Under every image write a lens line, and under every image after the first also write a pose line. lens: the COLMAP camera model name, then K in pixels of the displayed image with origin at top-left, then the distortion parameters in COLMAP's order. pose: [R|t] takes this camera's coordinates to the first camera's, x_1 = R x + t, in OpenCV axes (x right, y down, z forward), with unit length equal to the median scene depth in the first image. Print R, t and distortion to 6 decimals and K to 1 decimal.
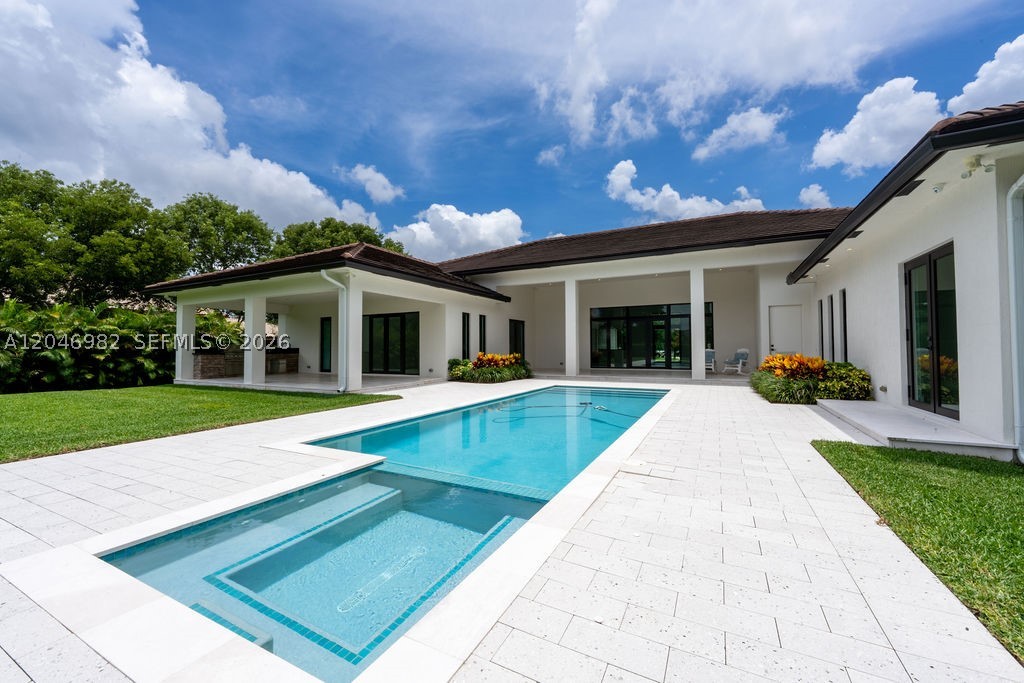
lens RADIAL K [[403.5, 0, 513.6], [0, 403.5, 333.8], [0, 0, 1]] dist [0.010501, -0.000300]
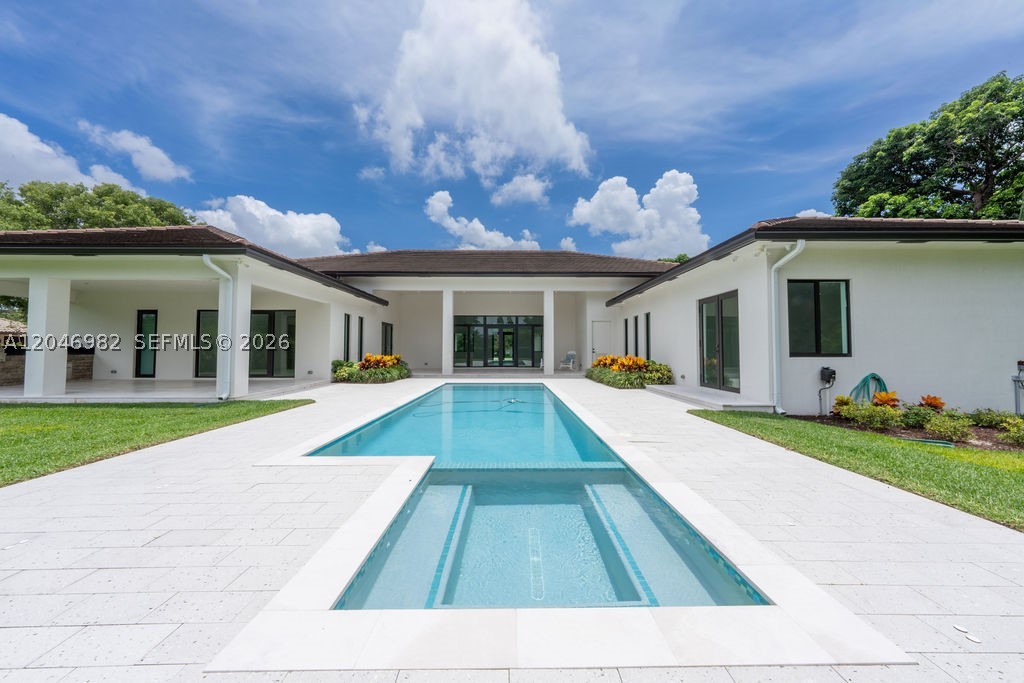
lens RADIAL K [[350.9, 0, 507.8], [0, 350.9, 339.7], [0, 0, 1]] dist [0.008592, -0.000023]
pose [[0.886444, 0.021341, 0.462344, -0.147562], [-0.023340, 0.999727, -0.001398, 0.002886], [-0.462247, -0.009552, 0.886700, 0.035852]]
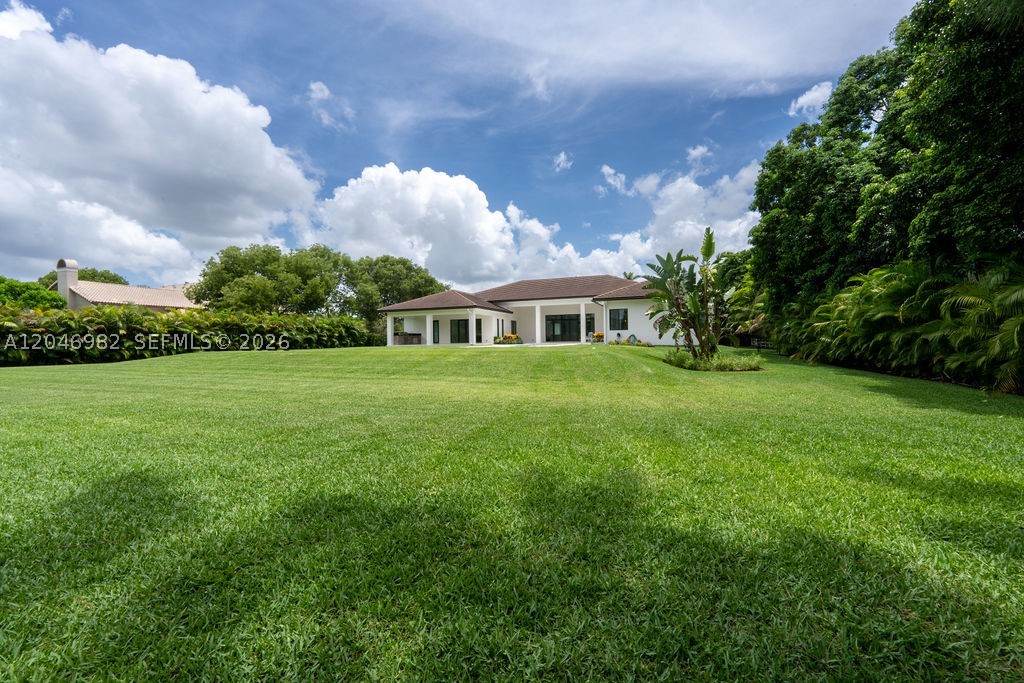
lens RADIAL K [[403.5, 0, 509.9], [0, 403.5, 339.8], [0, 0, 1]] dist [0.010501, -0.000300]
pose [[0.999571, -0.006264, 0.028598, -0.101652], [0.005159, 0.999243, 0.038547, -0.013976], [-0.028818, -0.038383, 0.998847, -1.475065]]
